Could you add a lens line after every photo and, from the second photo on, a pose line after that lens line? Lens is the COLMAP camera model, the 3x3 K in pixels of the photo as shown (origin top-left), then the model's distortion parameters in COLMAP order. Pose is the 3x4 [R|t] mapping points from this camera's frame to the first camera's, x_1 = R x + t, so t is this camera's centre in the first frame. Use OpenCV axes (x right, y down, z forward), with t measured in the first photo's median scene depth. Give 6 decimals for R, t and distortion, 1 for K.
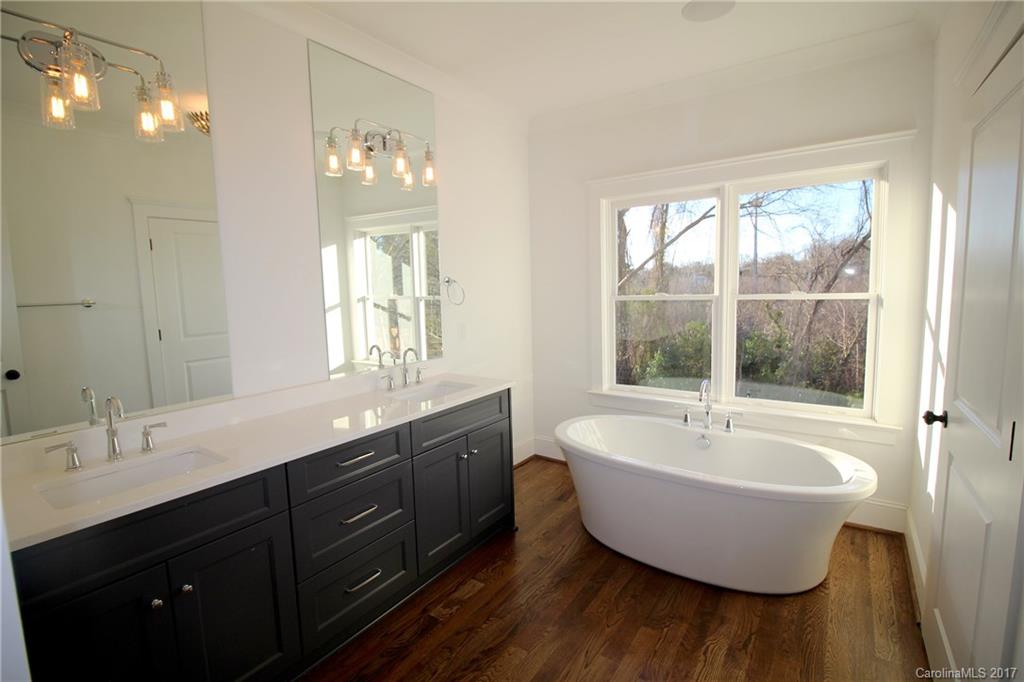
lens RADIAL K [[496.9, 0, 512.0], [0, 496.9, 341.0], [0, 0, 1]] dist [-0.001519, -0.000111]
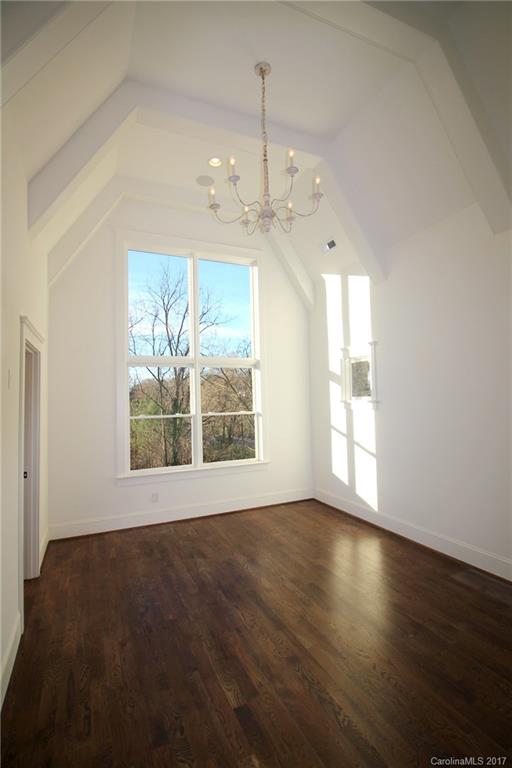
lens RADIAL K [[372.7, 0, 256.0], [0, 372.7, 384.0], [0, 0, 1]] dist [-0.001519, -0.000111]
pose [[0.525776, 0.050680, 0.849112, -0.644521], [0.108962, 0.985987, -0.126320, 0.007046], [-0.843615, 0.158937, 0.512886, -0.015560]]
